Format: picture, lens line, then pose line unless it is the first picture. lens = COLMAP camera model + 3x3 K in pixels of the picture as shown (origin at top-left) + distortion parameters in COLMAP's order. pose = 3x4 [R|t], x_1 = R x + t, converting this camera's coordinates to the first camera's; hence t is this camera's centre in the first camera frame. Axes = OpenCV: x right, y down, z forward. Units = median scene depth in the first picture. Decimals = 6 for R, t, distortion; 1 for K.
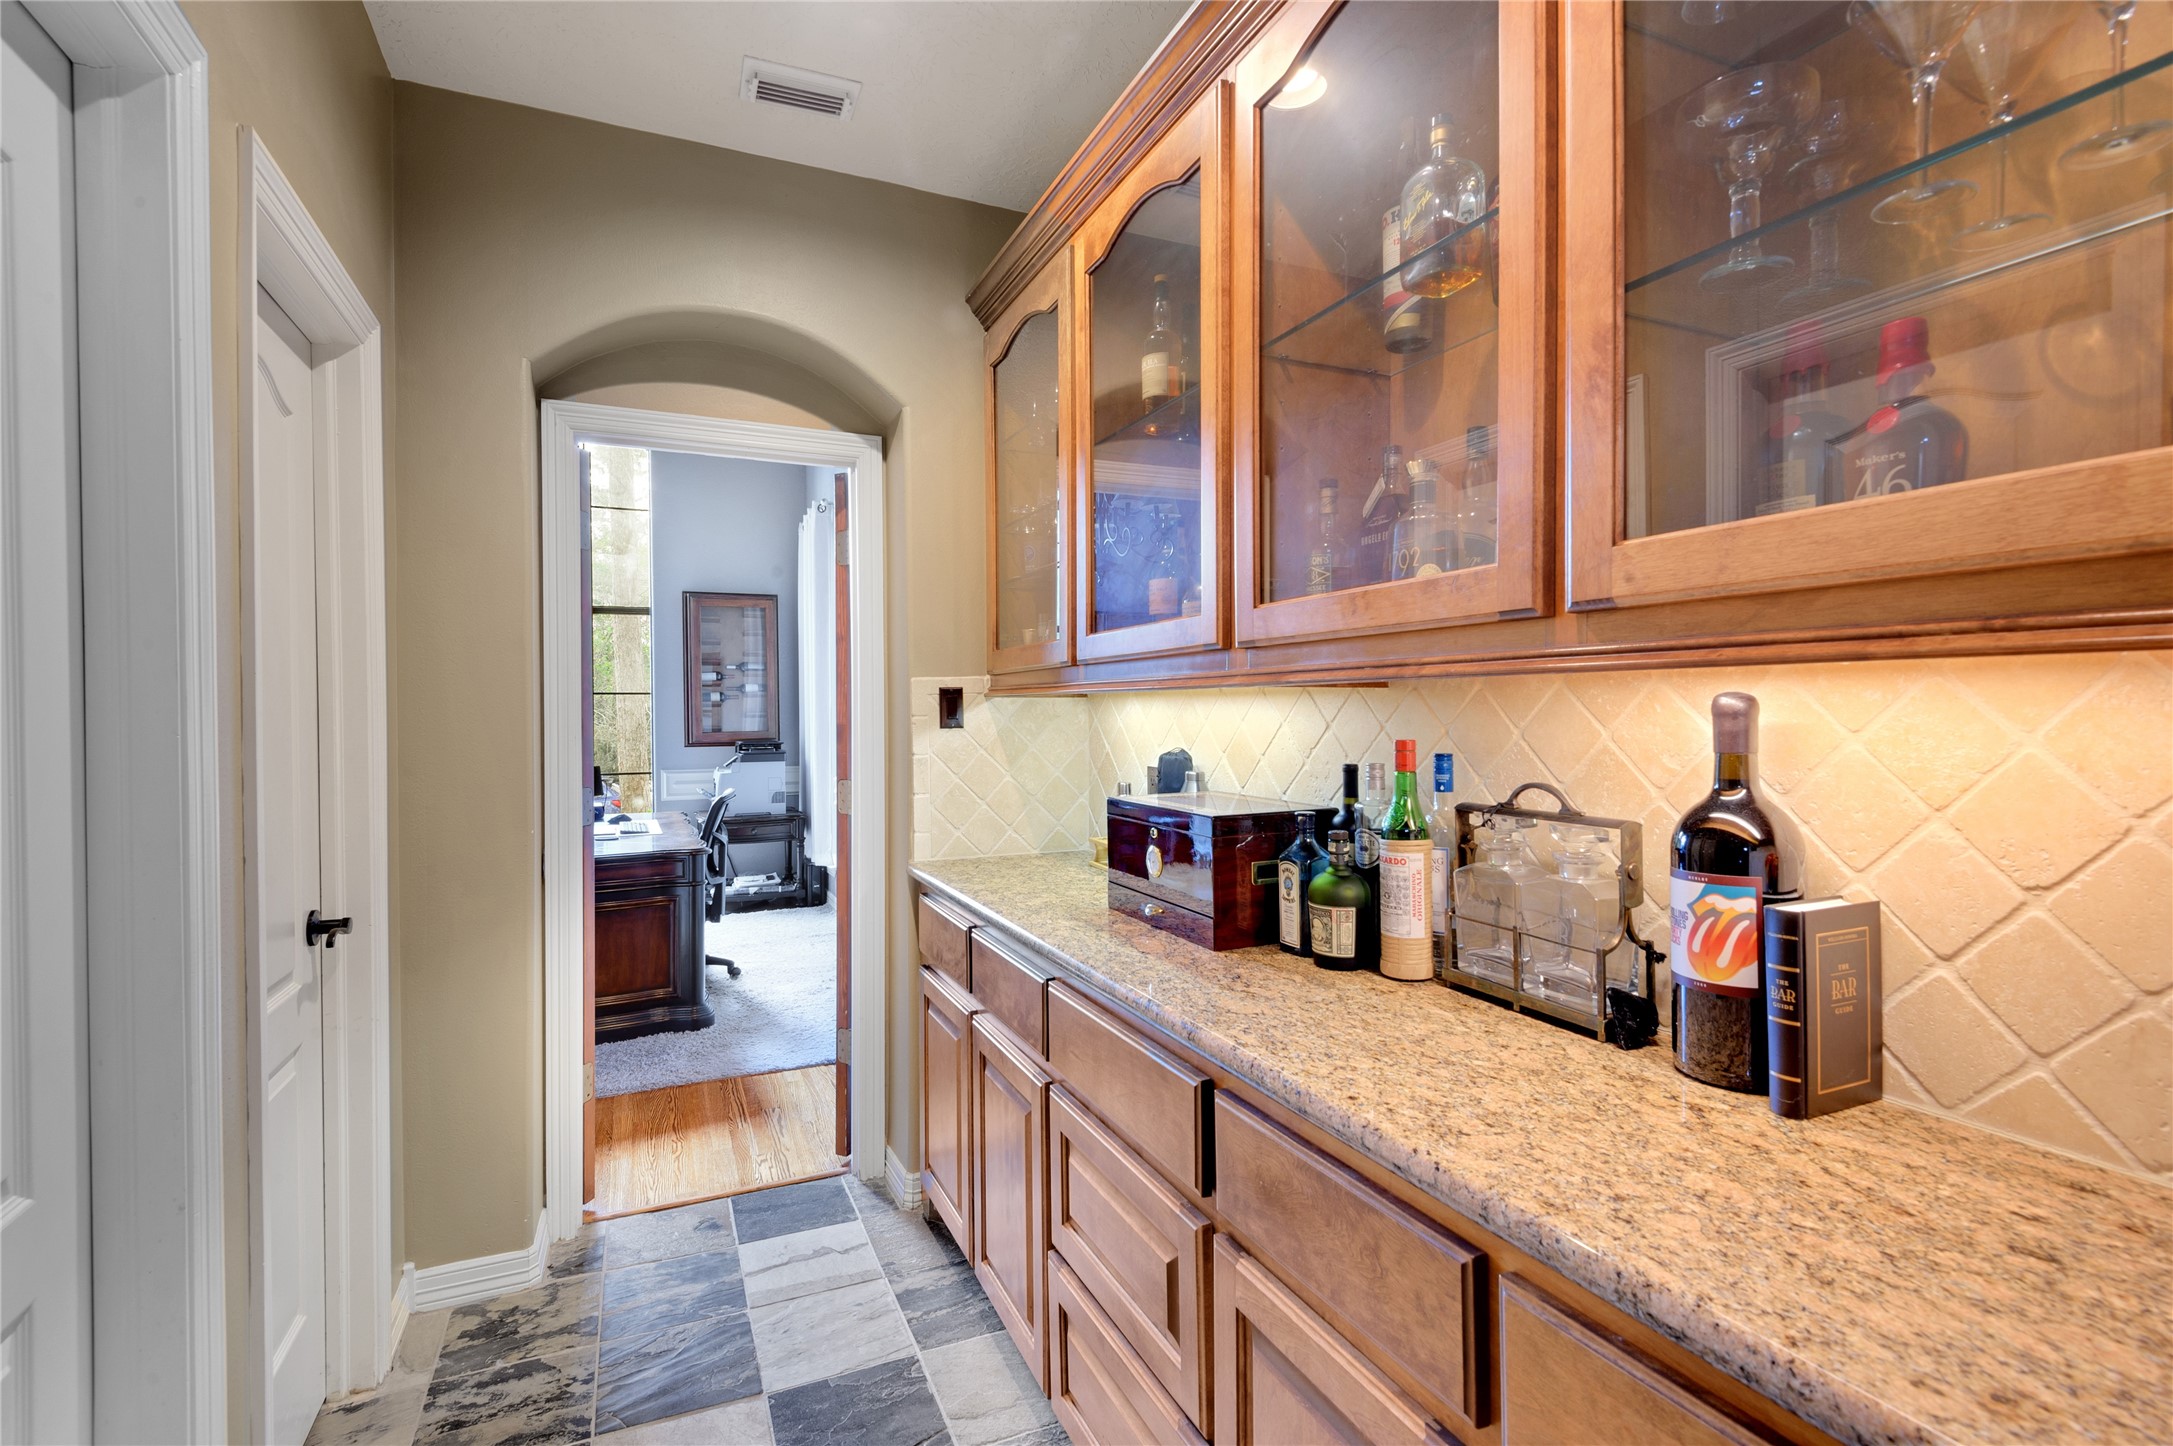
lens RADIAL K [[1014.2, 0, 1080.1], [0, 1014.2, 710.8], [0, 0, 1]] dist [0.018695, -0.000216]
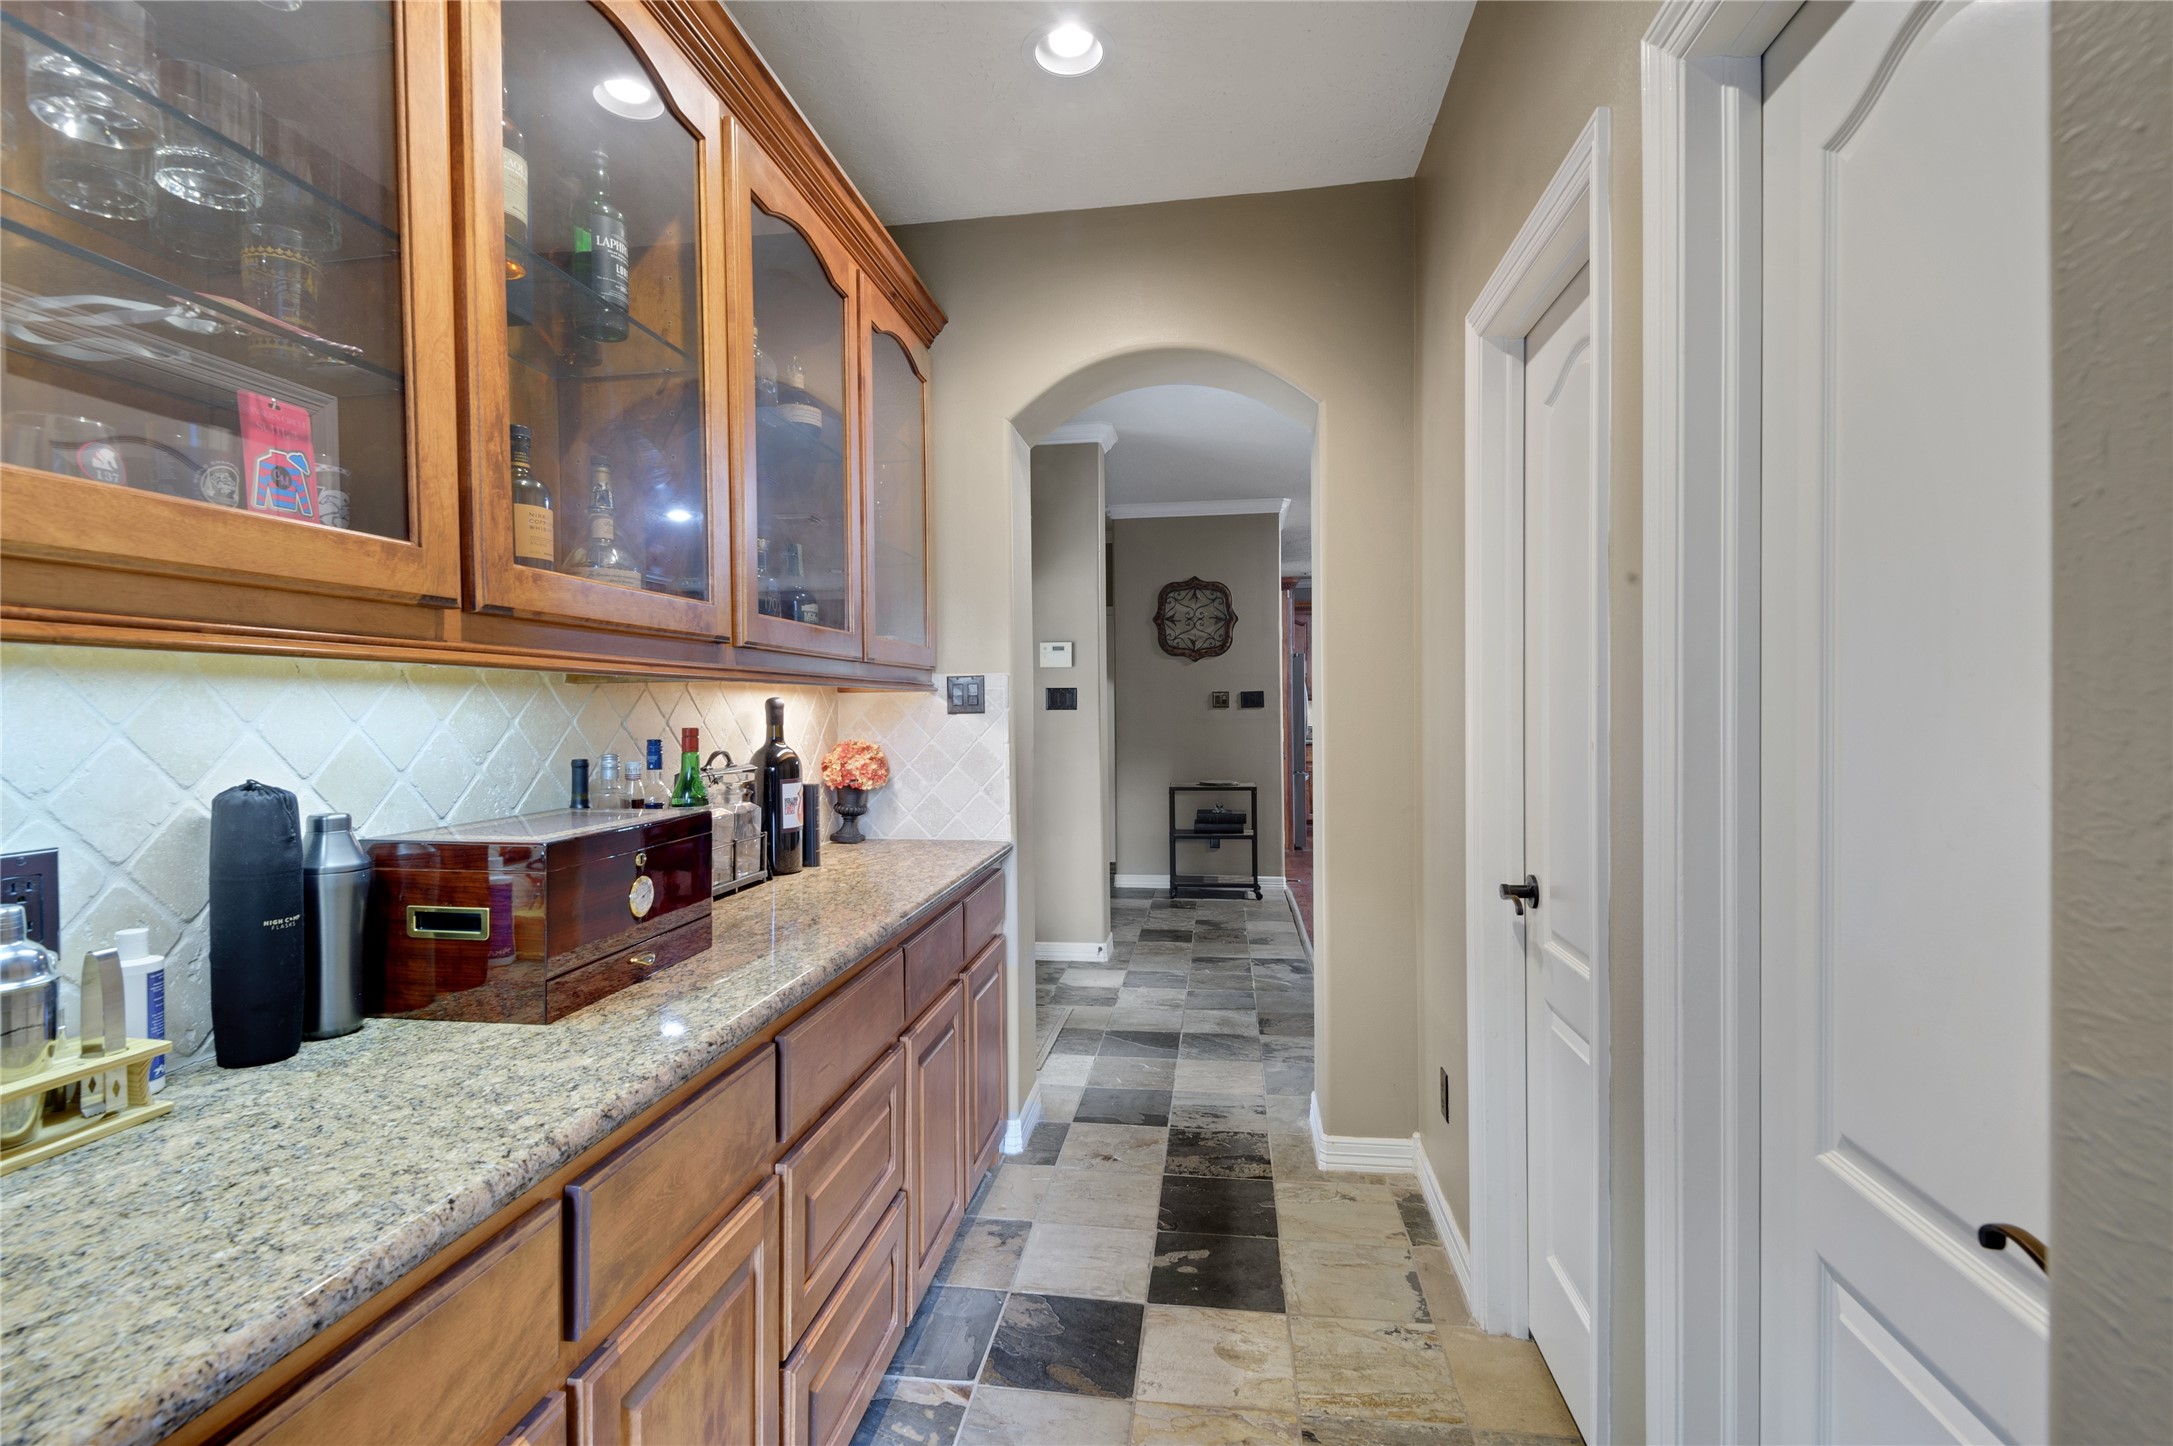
lens RADIAL K [[1014.2, 0, 1080.1], [0, 1014.2, 710.8], [0, 0, 1]] dist [0.018695, -0.000216]
pose [[-0.846960, 0.002099, 0.531652, -0.650821], [0.004292, 0.999987, 0.002890, 0.007327], [-0.531639, 0.004730, -0.846958, 1.611925]]
